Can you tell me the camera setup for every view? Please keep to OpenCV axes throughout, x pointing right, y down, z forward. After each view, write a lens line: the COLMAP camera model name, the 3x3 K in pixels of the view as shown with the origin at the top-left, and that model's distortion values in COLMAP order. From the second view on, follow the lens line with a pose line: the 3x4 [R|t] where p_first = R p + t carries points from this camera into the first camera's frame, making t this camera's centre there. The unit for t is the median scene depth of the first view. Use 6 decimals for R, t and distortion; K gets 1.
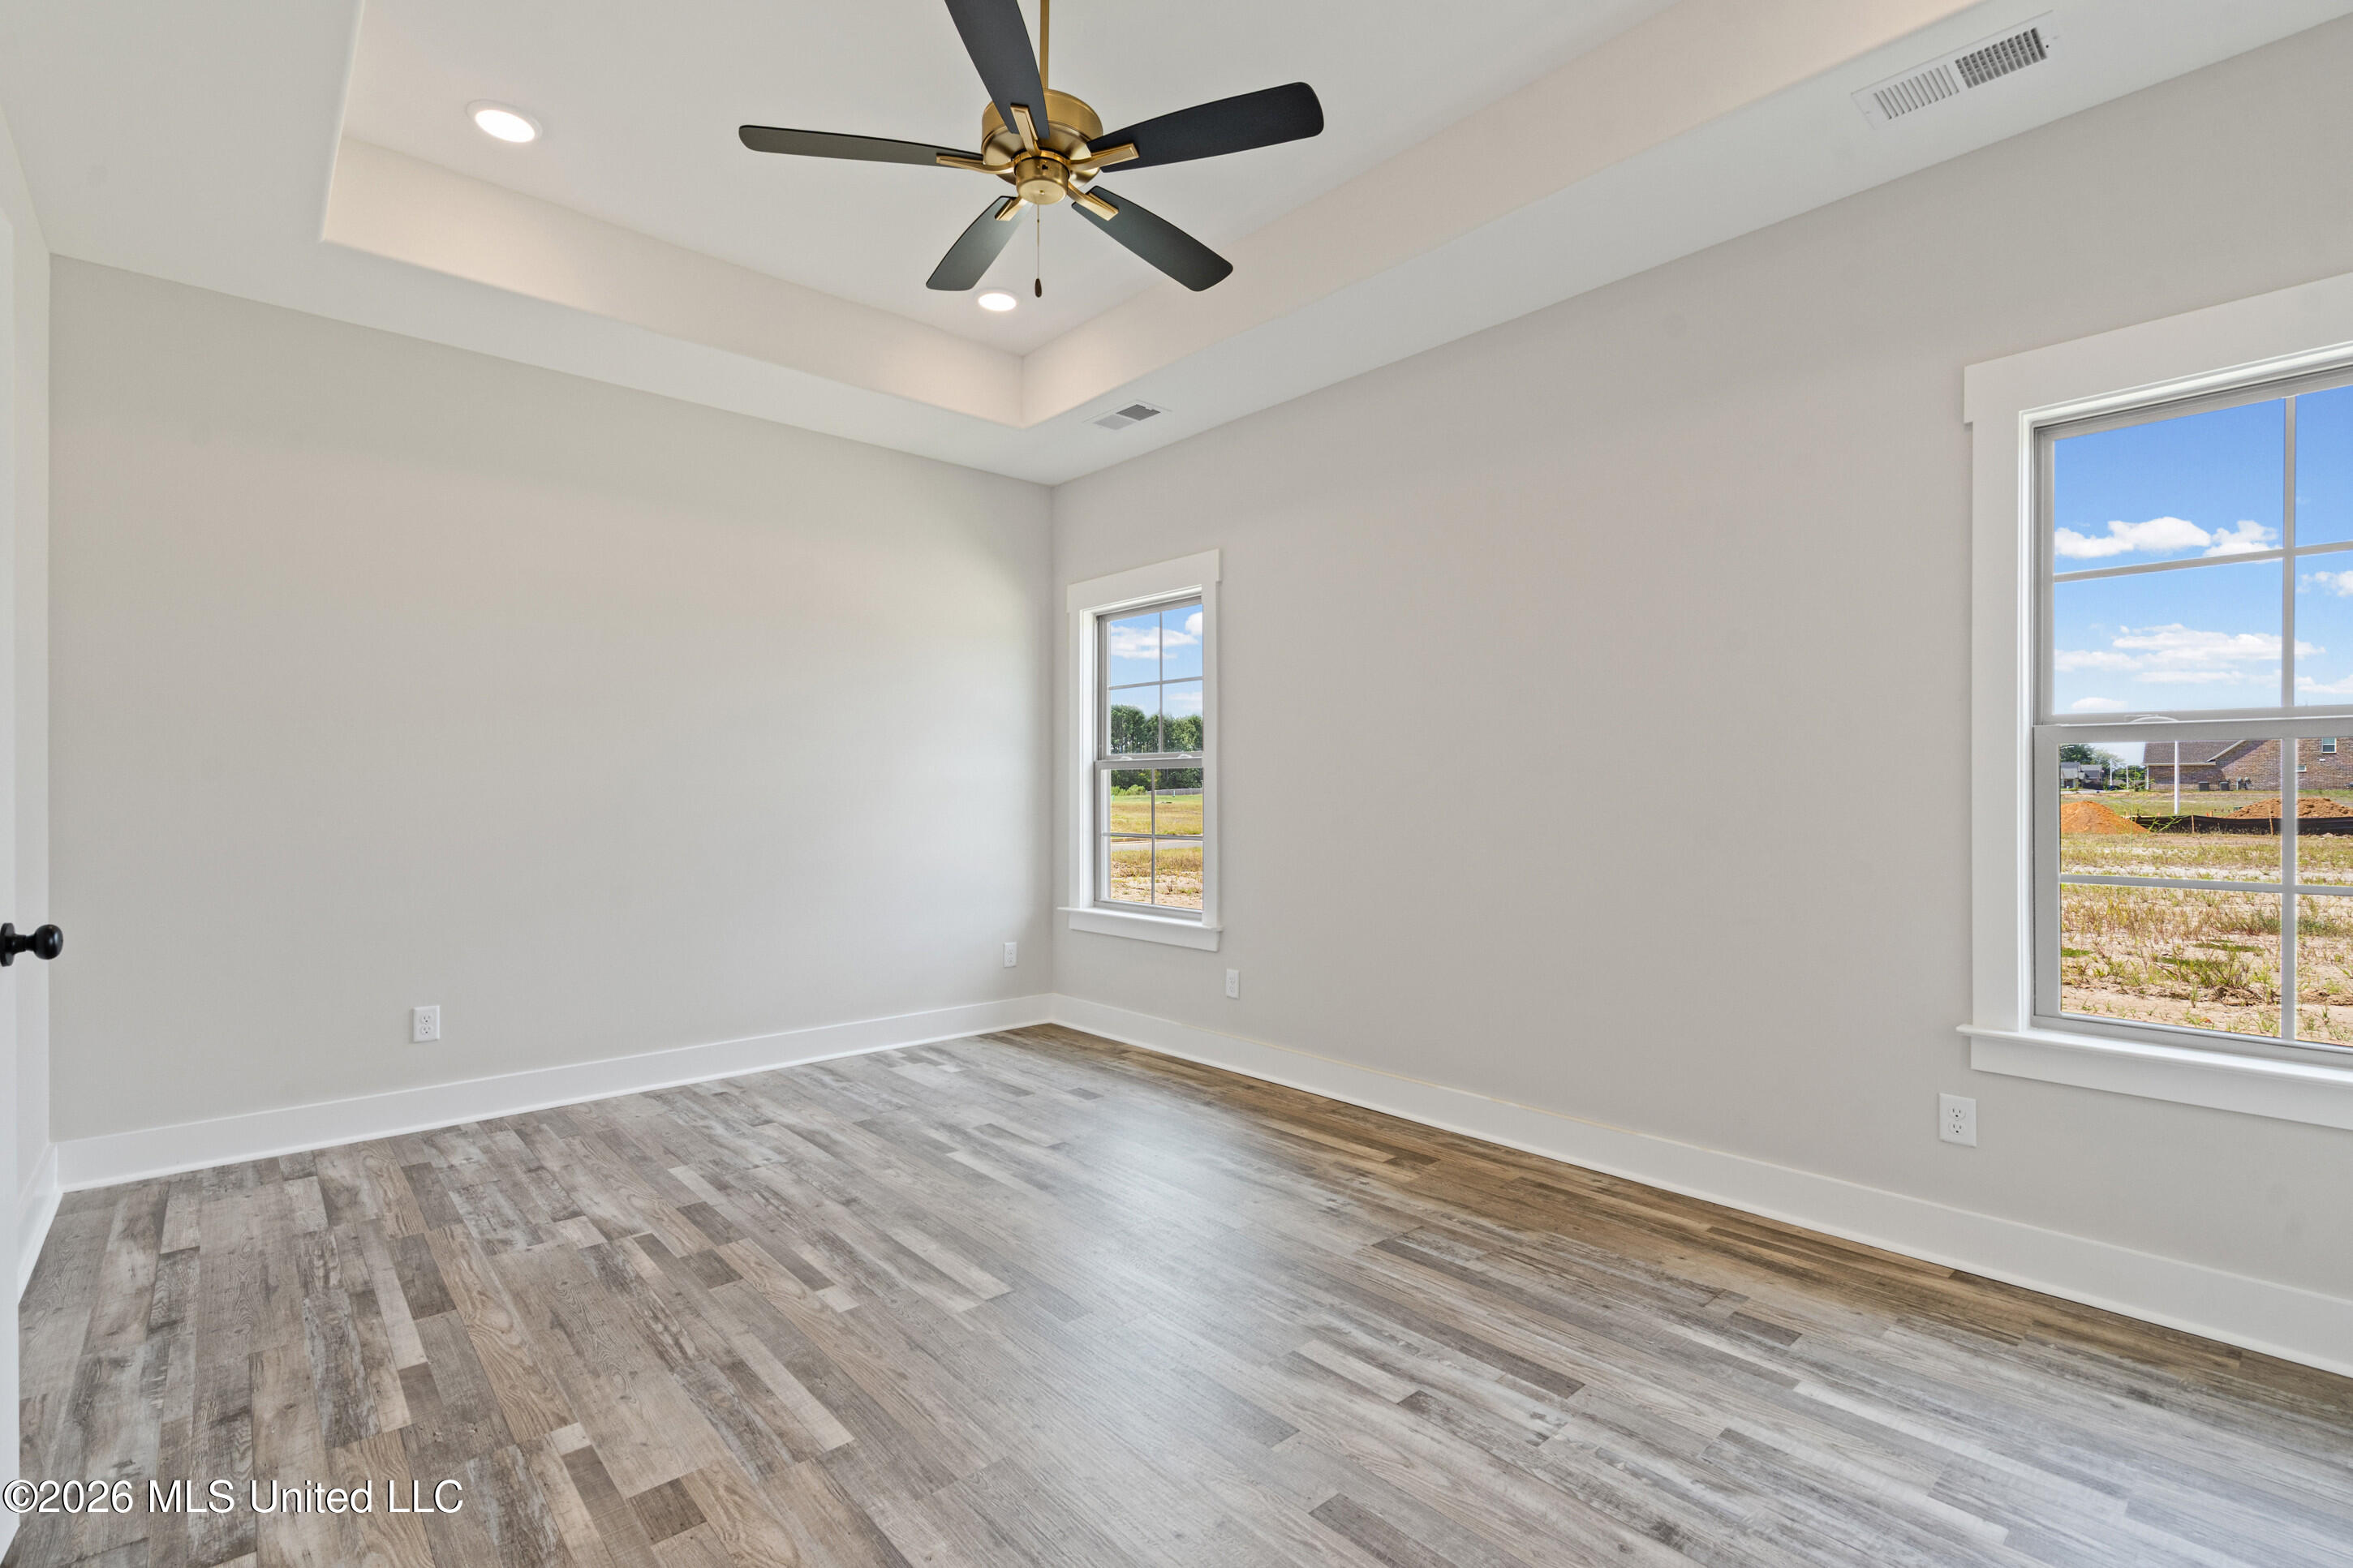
lens RADIAL K [[1070.9, 0, 1176.2], [0, 1070.9, 791.3], [0, 0, 1]] dist [-0.004310, -0.000007]
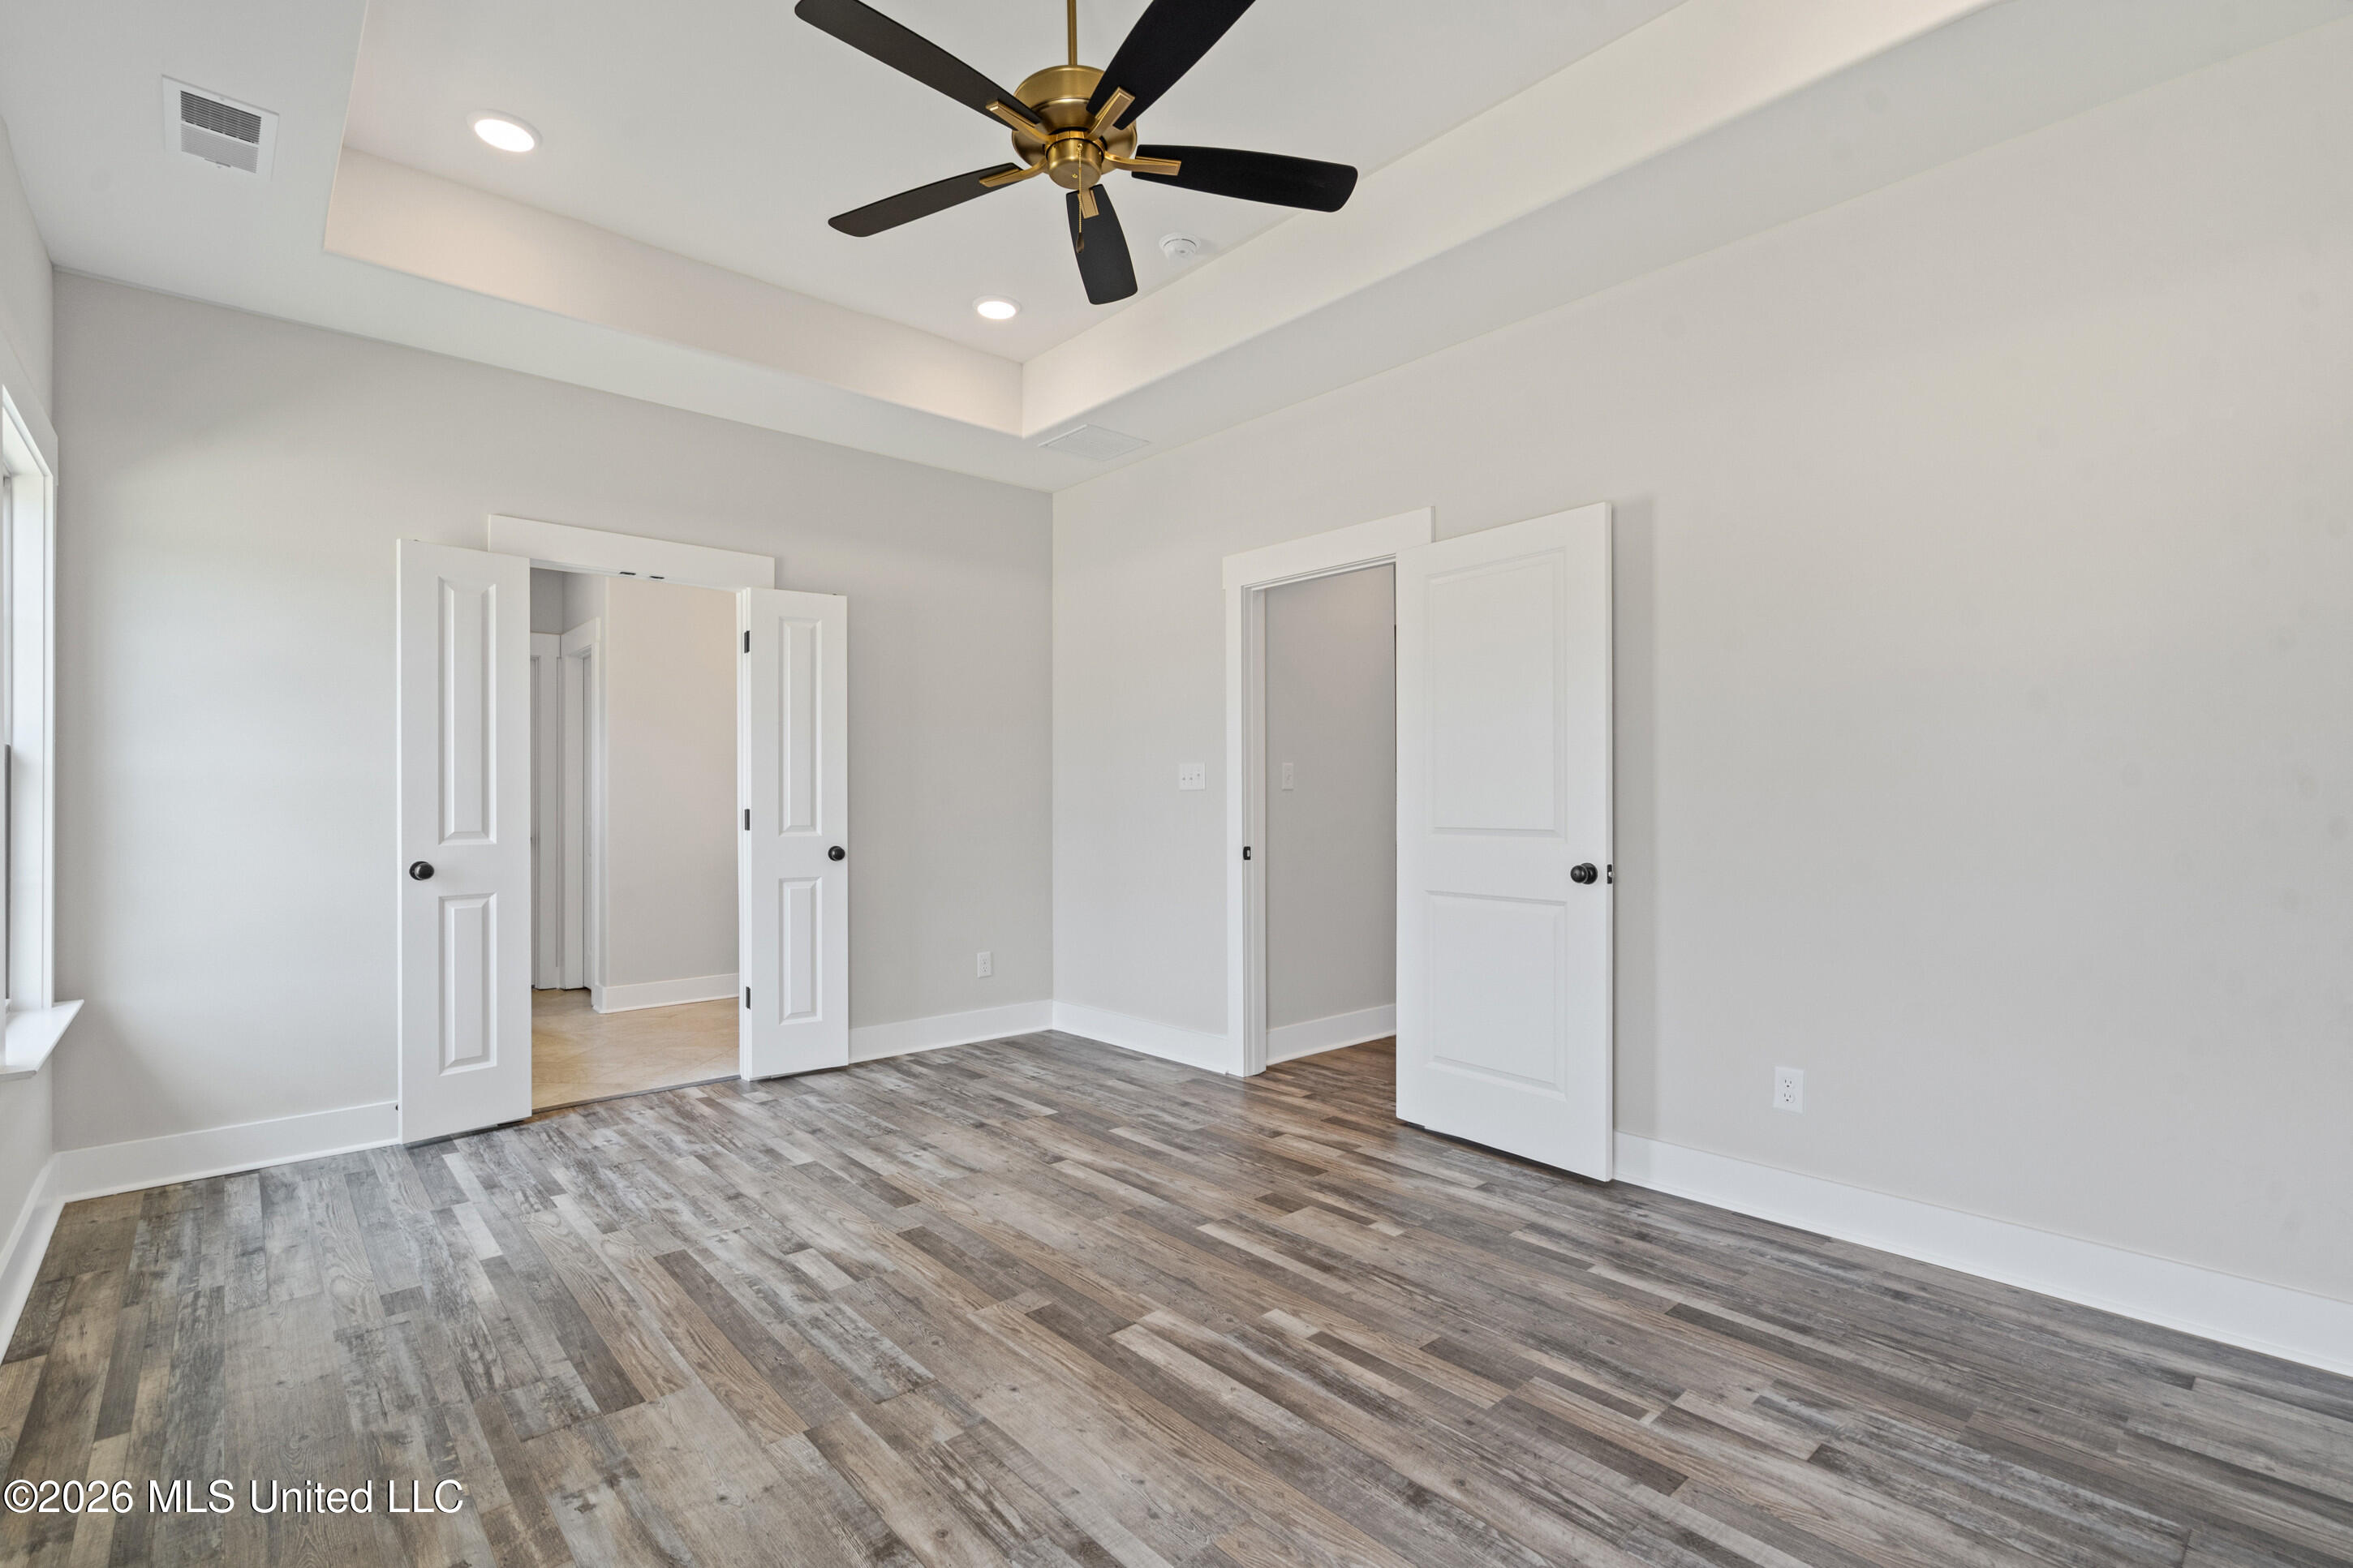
lens RADIAL K [[1070.9, 0, 1177.0], [0, 1070.9, 792.4], [0, 0, 1]] dist [-0.004310, -0.000007]
pose [[-0.999995, 0.003001, 0.000469, -0.217529], [0.002996, 0.999954, -0.009160, 0.004862], [-0.000497, -0.009159, -0.999958, 1.974847]]
